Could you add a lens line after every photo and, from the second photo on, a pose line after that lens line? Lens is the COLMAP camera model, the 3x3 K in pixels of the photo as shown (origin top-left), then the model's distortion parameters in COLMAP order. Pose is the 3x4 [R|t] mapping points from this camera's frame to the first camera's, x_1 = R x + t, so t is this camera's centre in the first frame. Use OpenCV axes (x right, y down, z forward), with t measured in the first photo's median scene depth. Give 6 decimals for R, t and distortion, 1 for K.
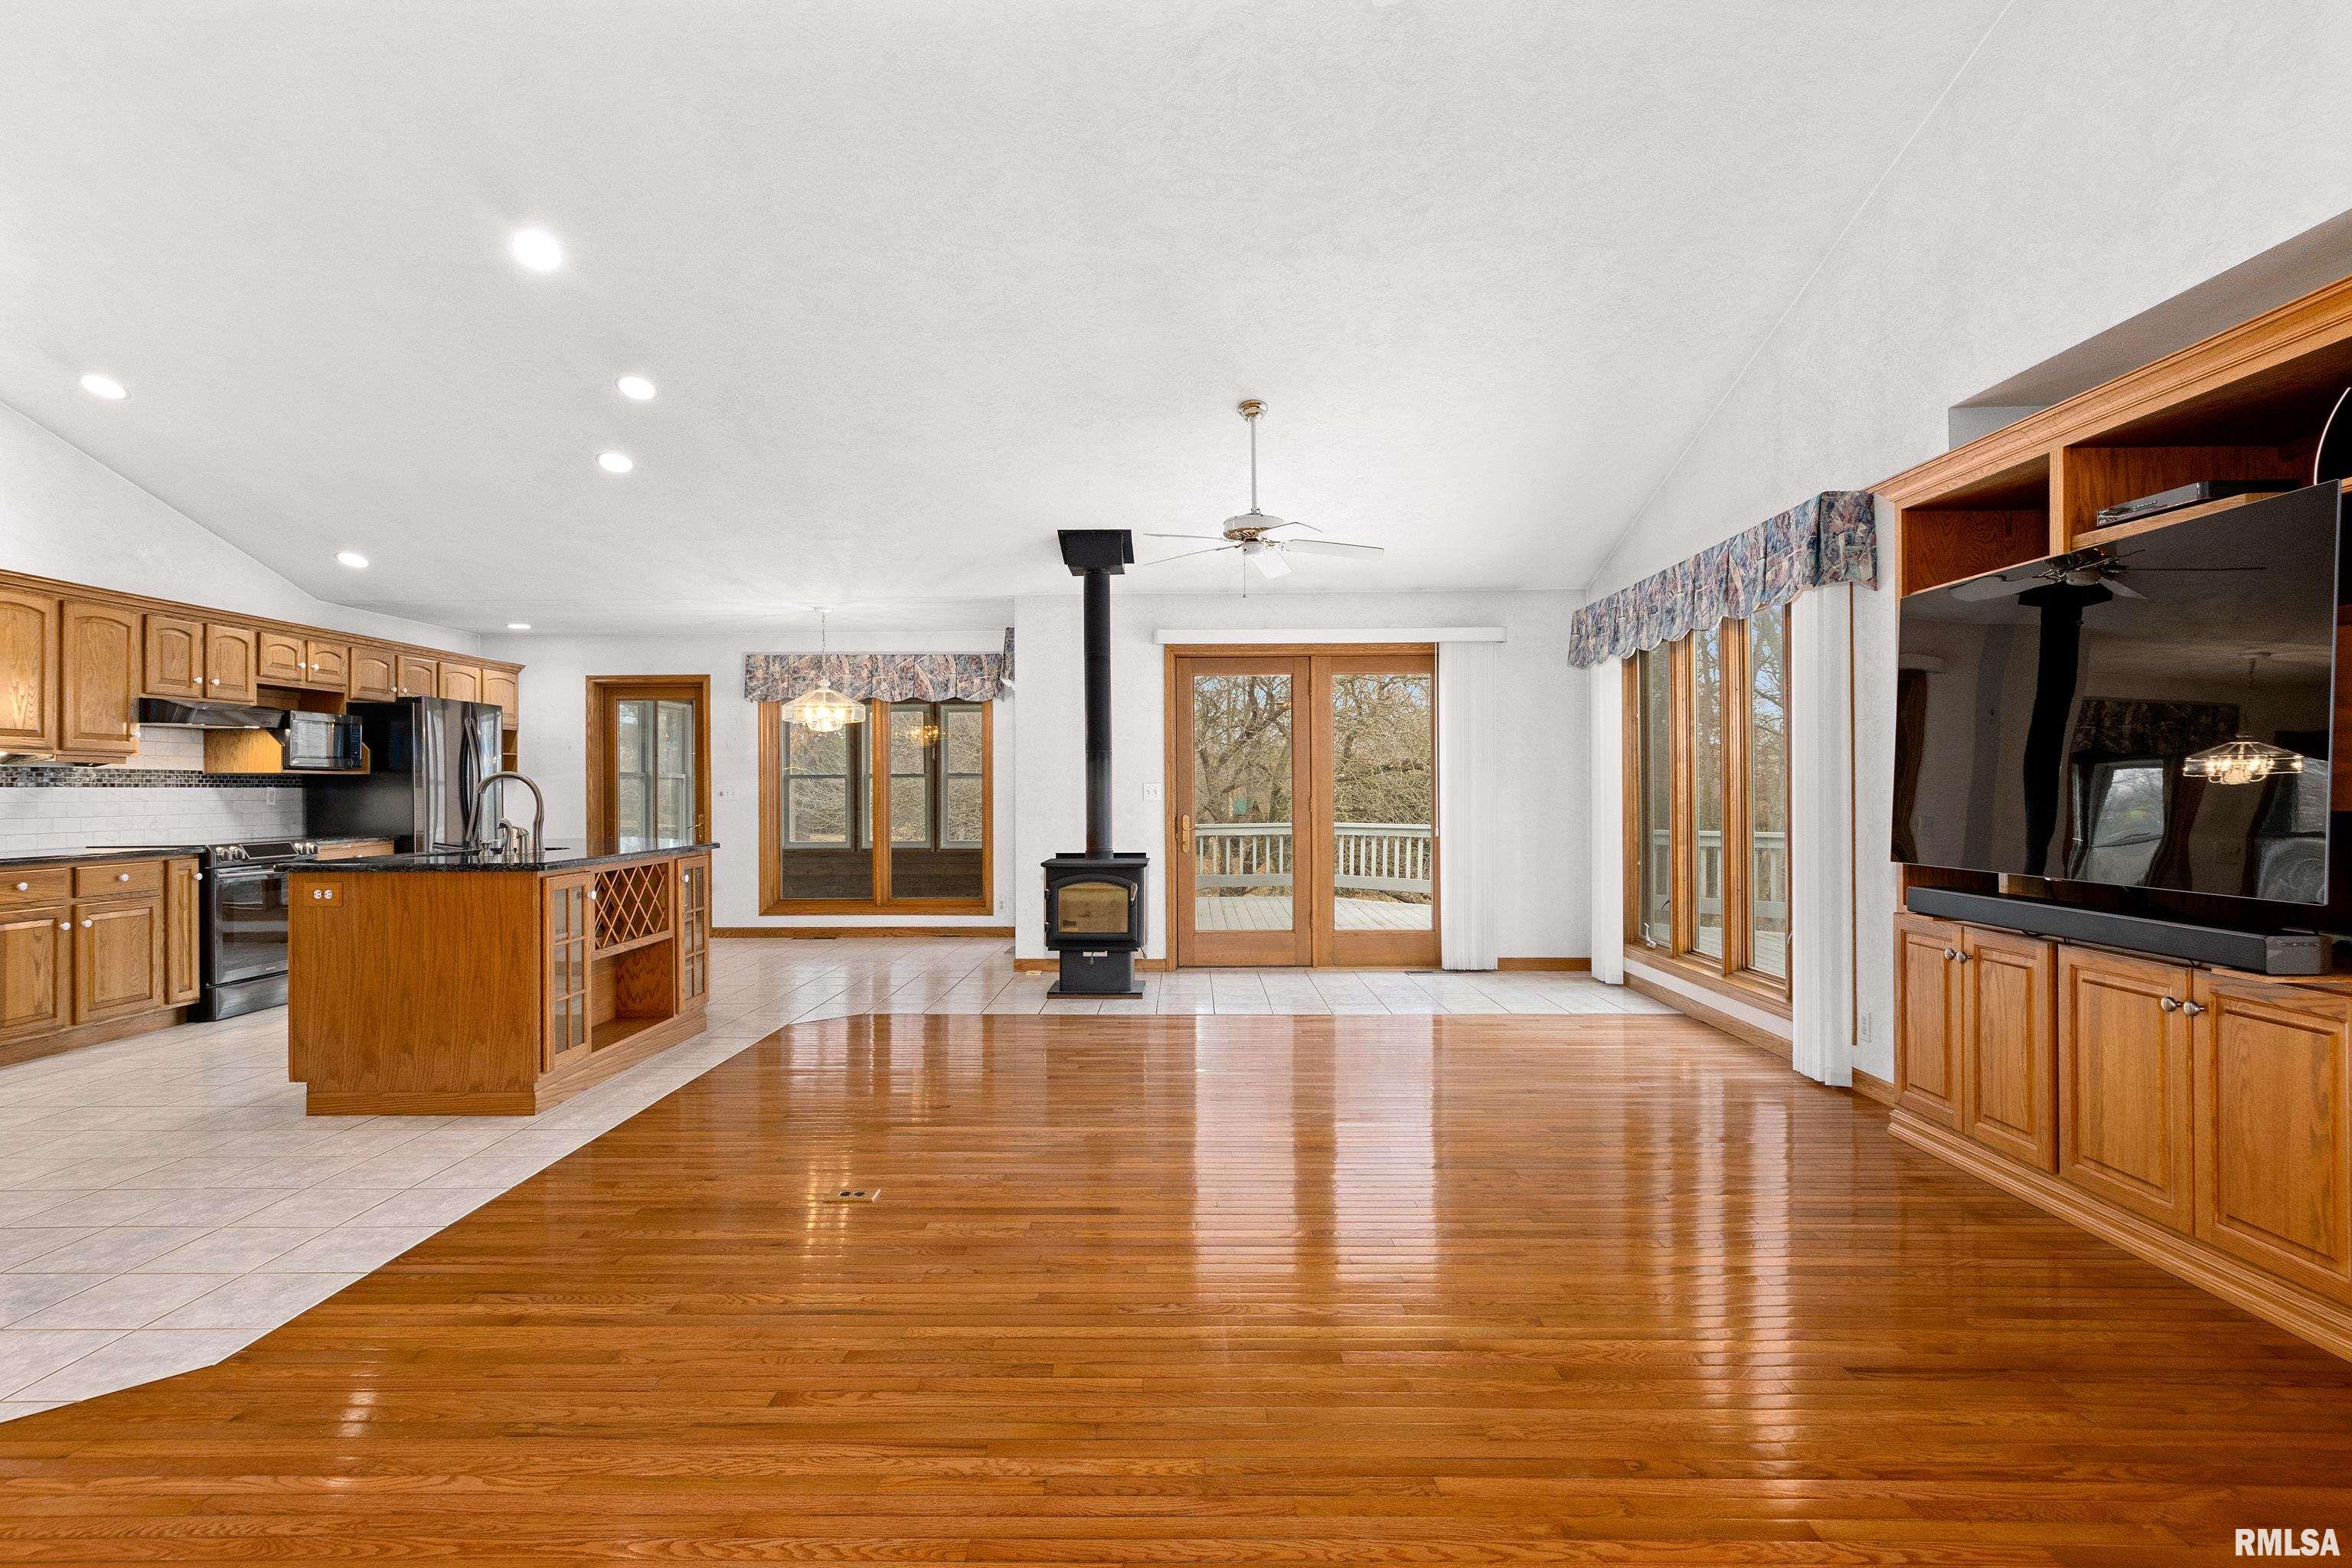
lens RADIAL K [[1205.9, 0, 1159.0], [0, 1205.9, 788.6], [0, 0, 1]] dist [0.003073, -0.000593]
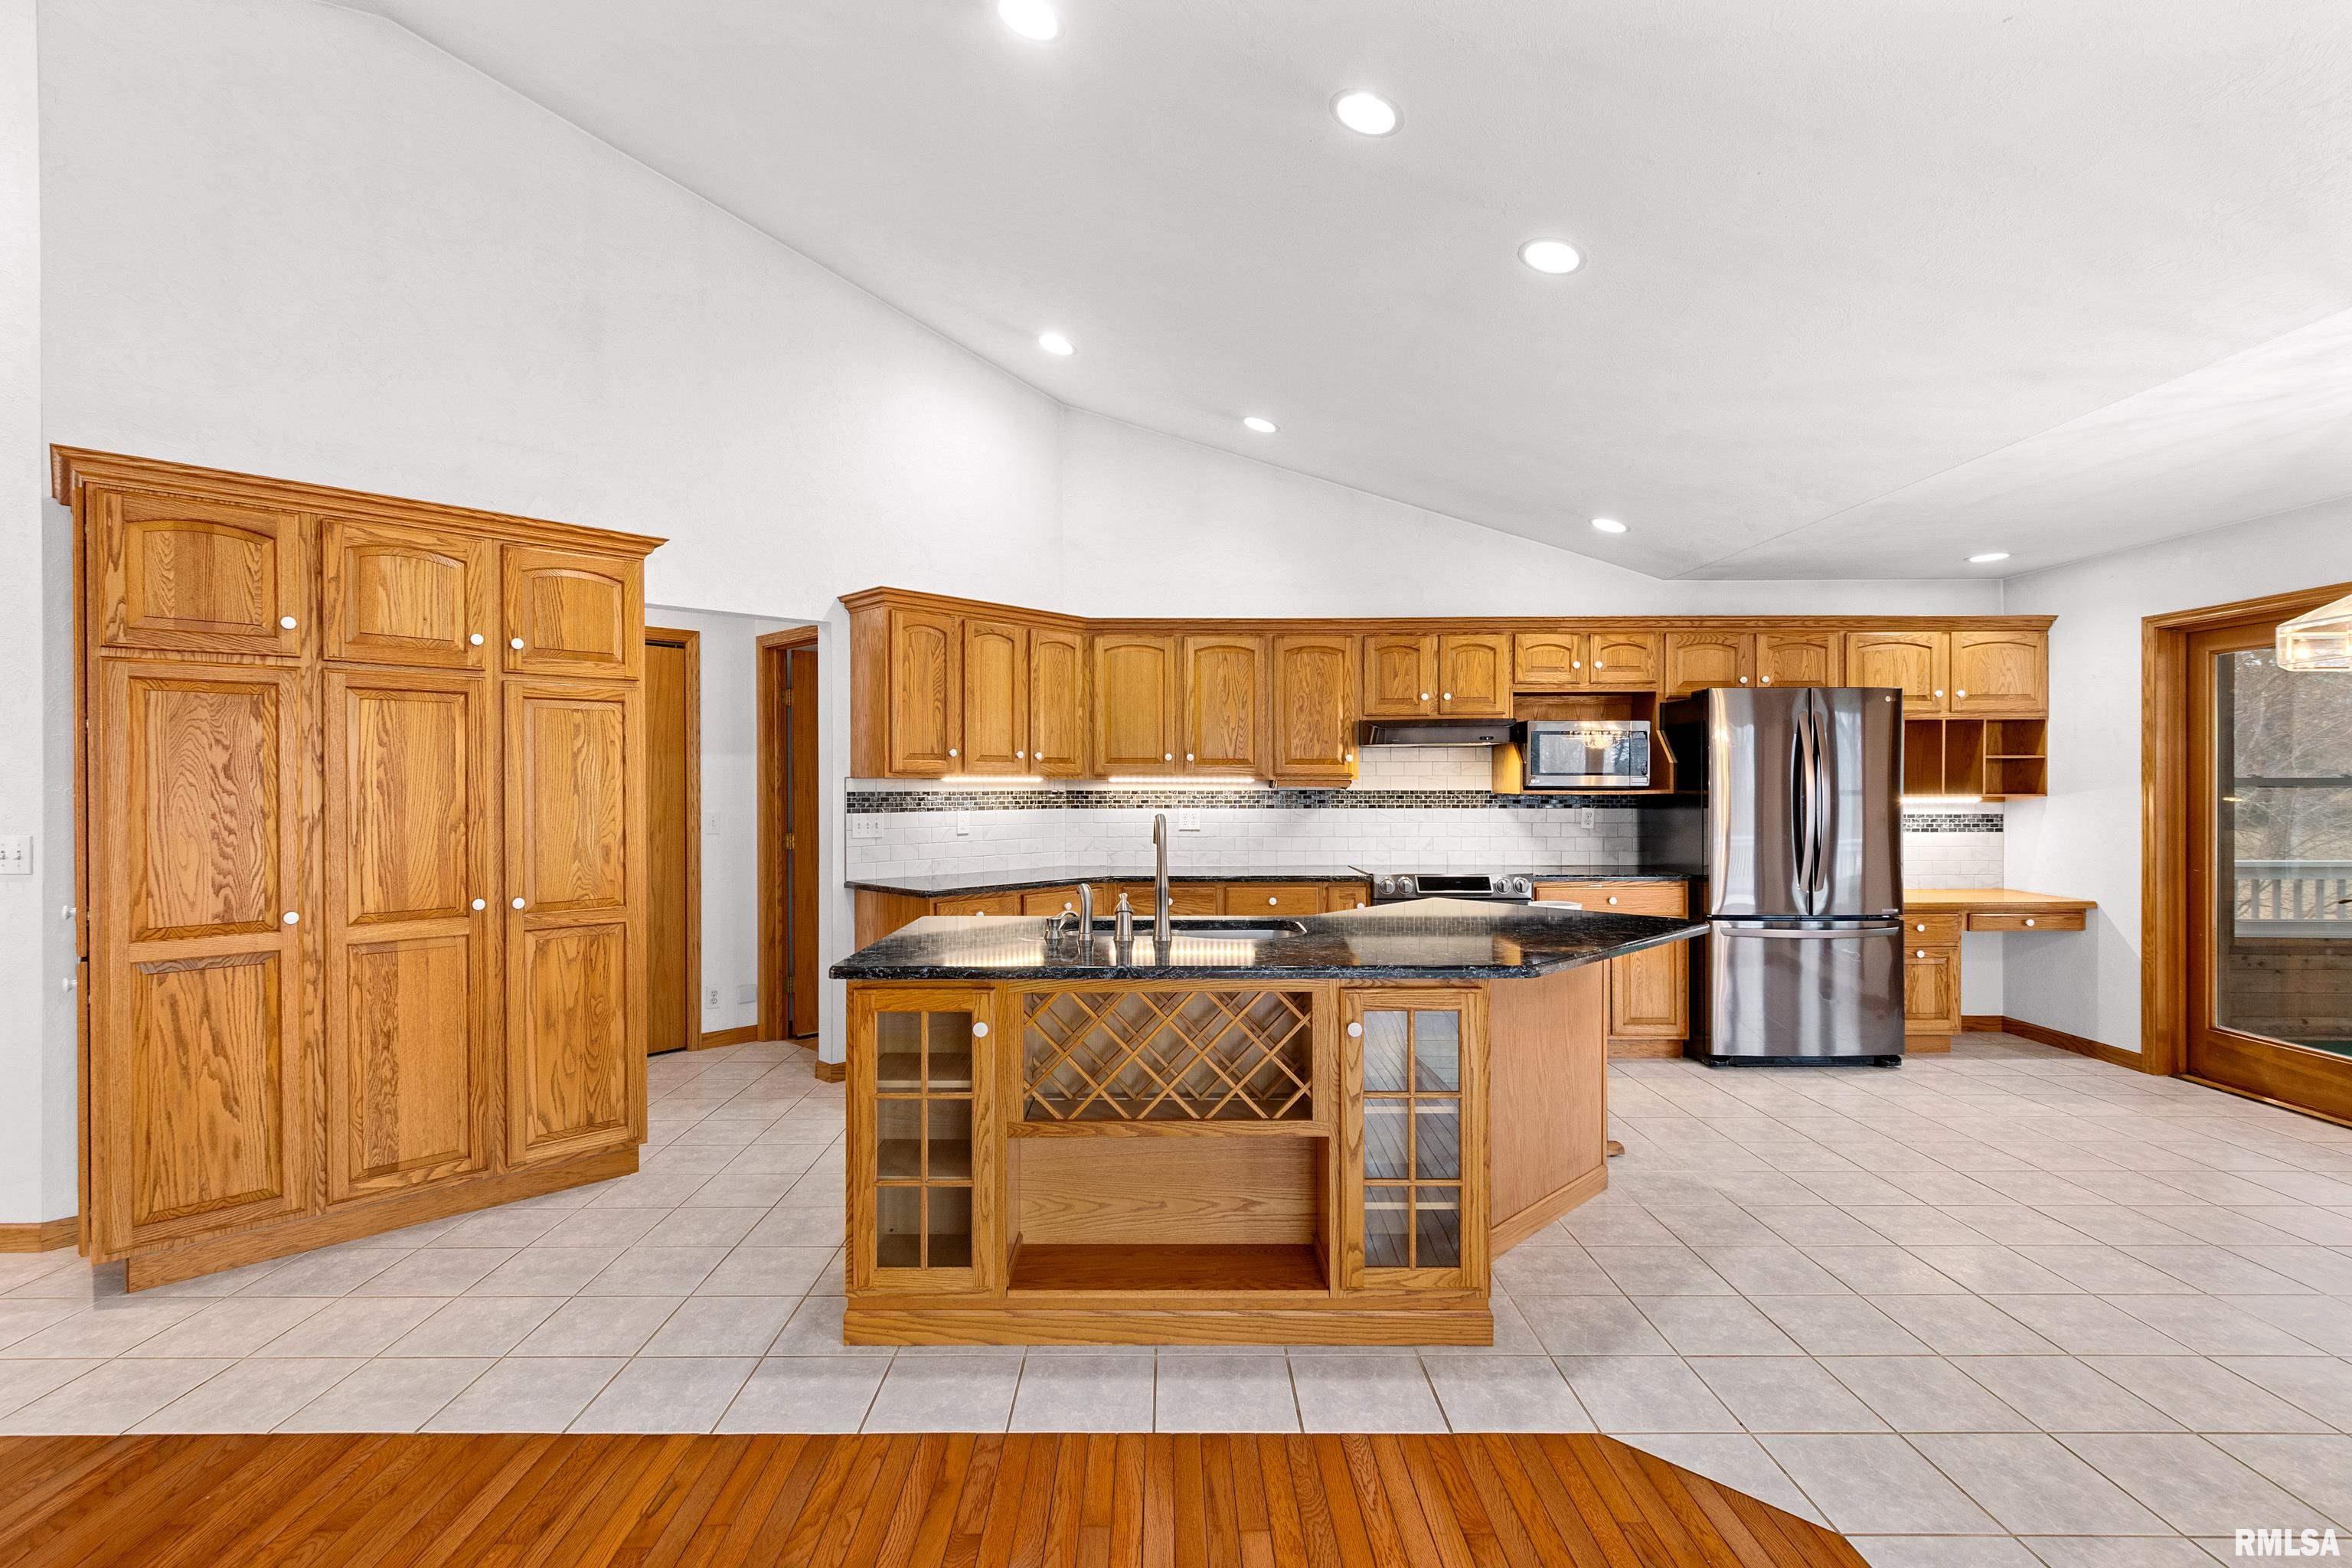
lens RADIAL K [[1099.6, 0, 1160.6], [0, 1099.6, 789.6], [0, 0, 1]] dist [-0.002265, 0.000623]
pose [[0.020014, 0.010395, -0.999746, 0.053510], [0.001286, 0.999945, 0.010423, -0.024781], [0.999799, -0.001495, 0.019999, 0.724576]]
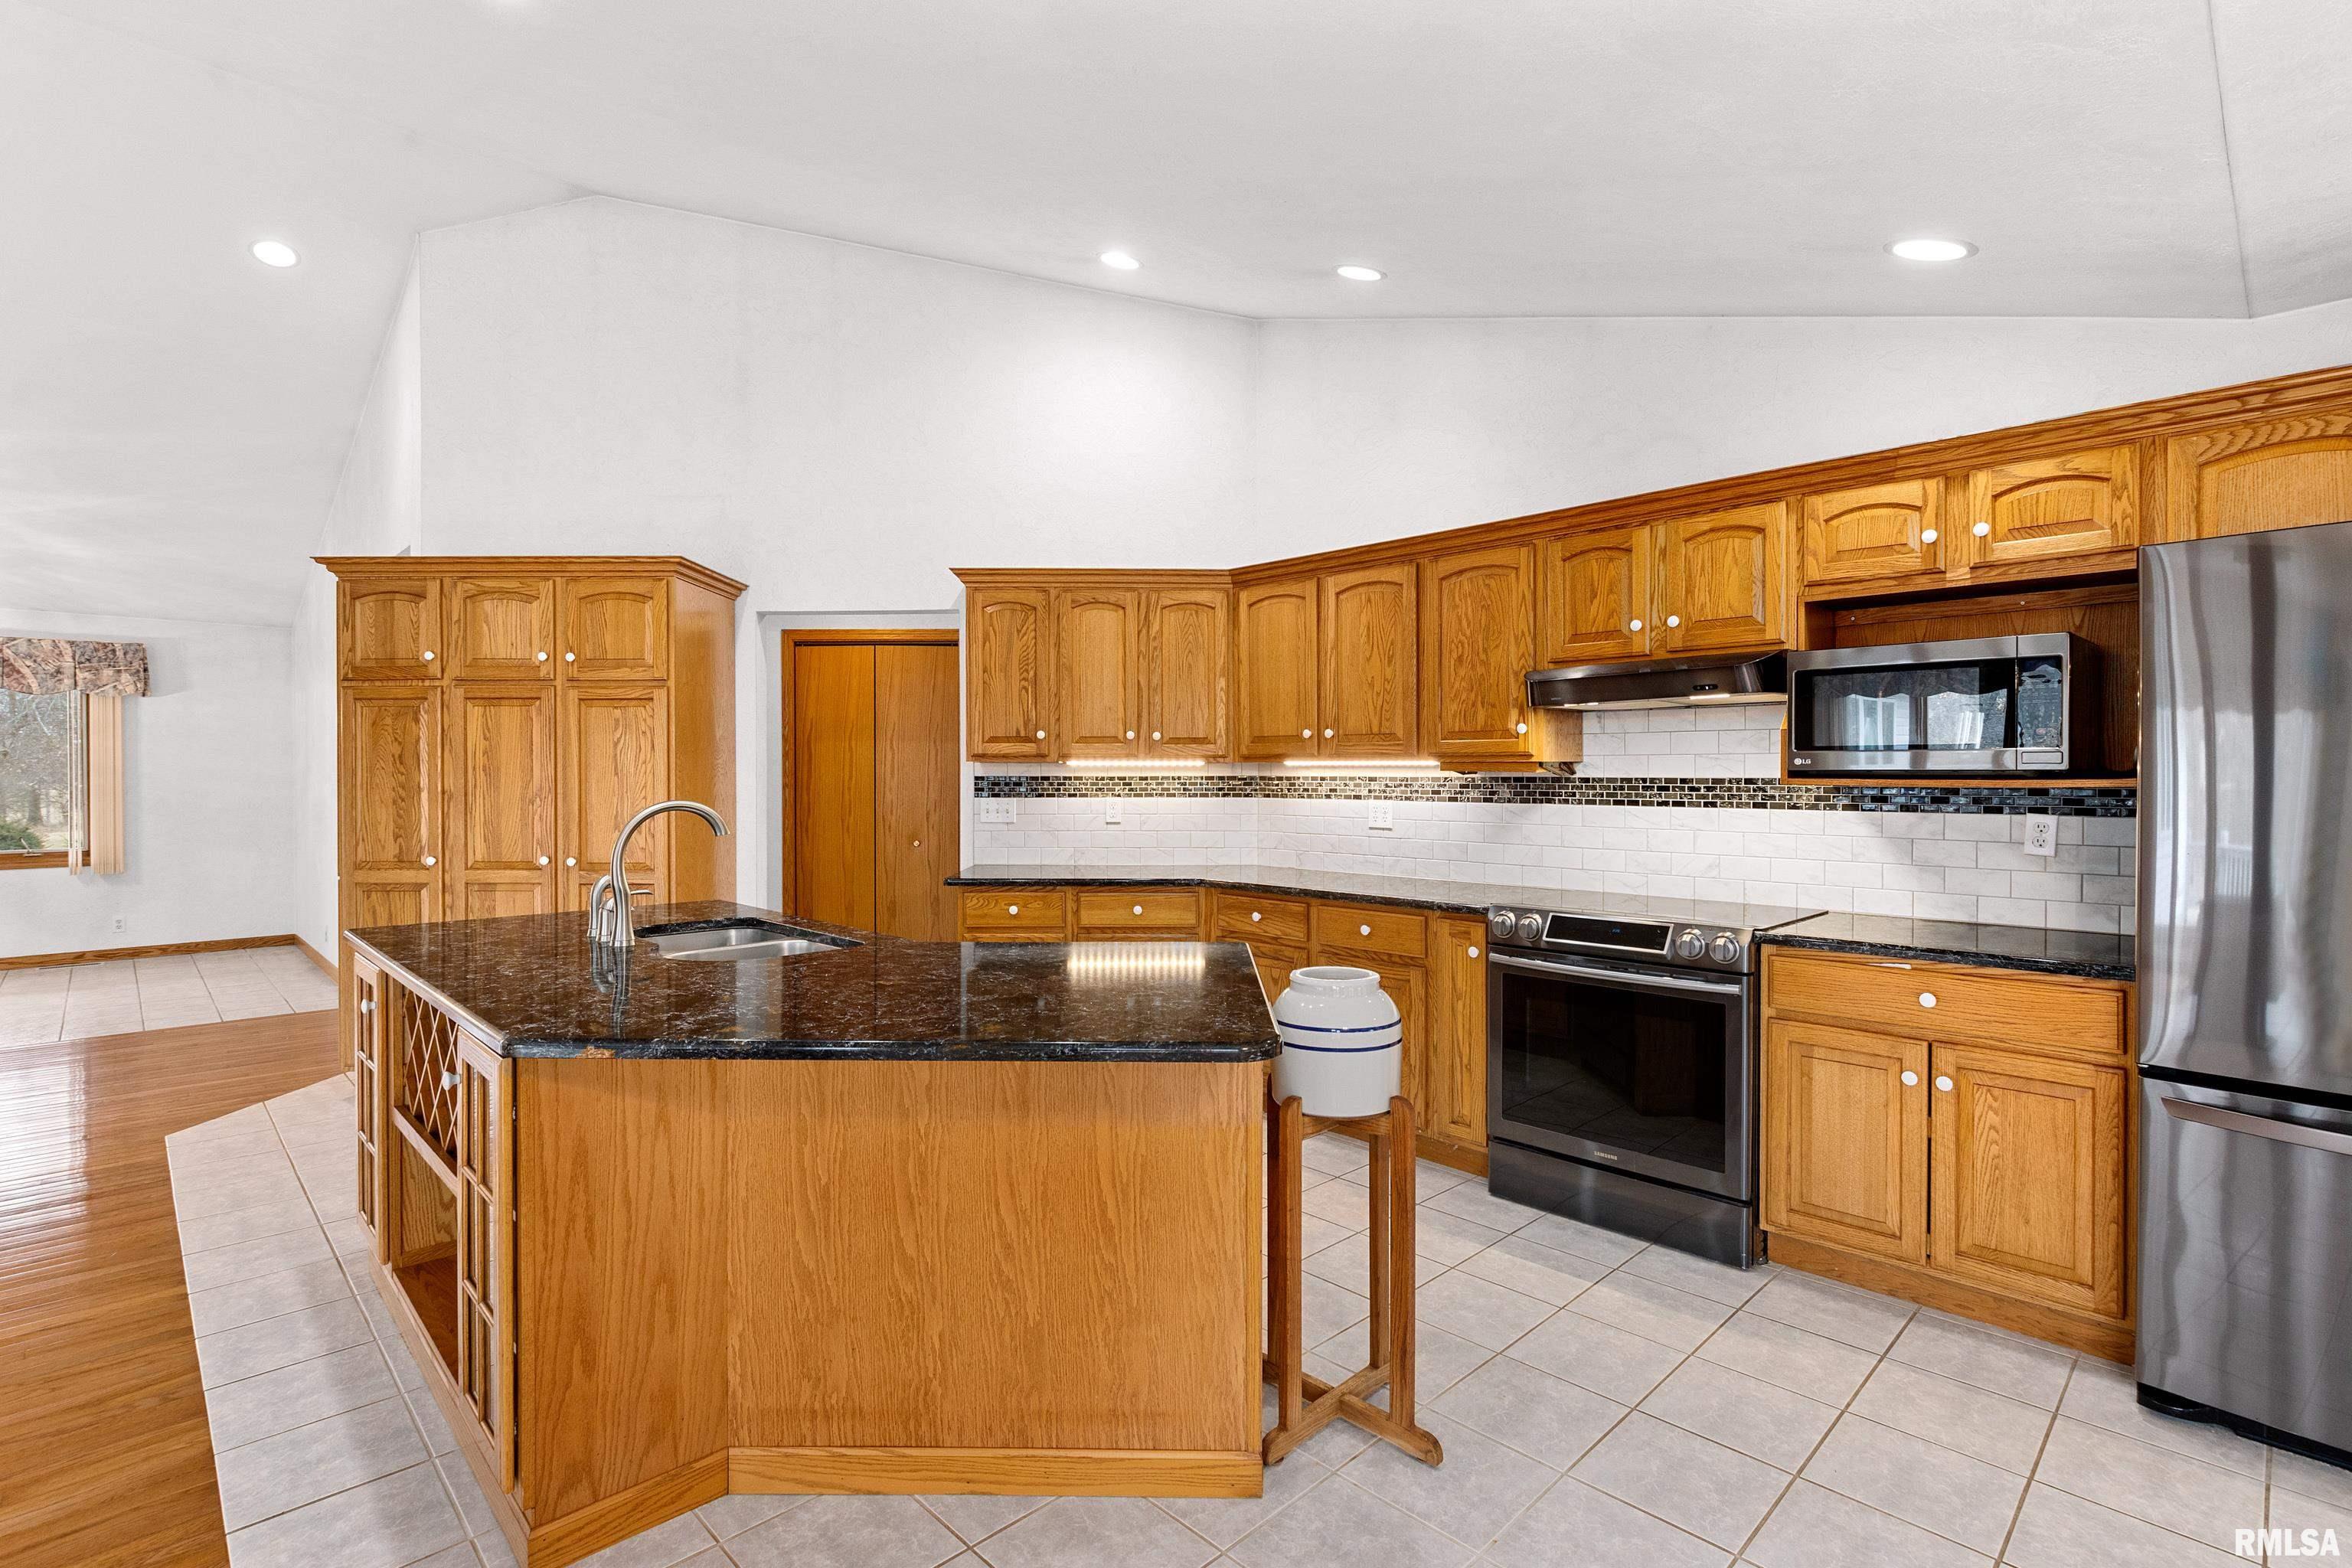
lens RADIAL K [[1099.6, 0, 1161.2], [0, 1099.6, 783.3], [0, 0, 1]] dist [-0.002265, 0.000623]
pose [[-0.706112, 0.013011, -0.707981, -0.242400], [0.004450, 0.999893, 0.013937, -0.020809], [0.708086, 0.006690, -0.706094, 1.129758]]
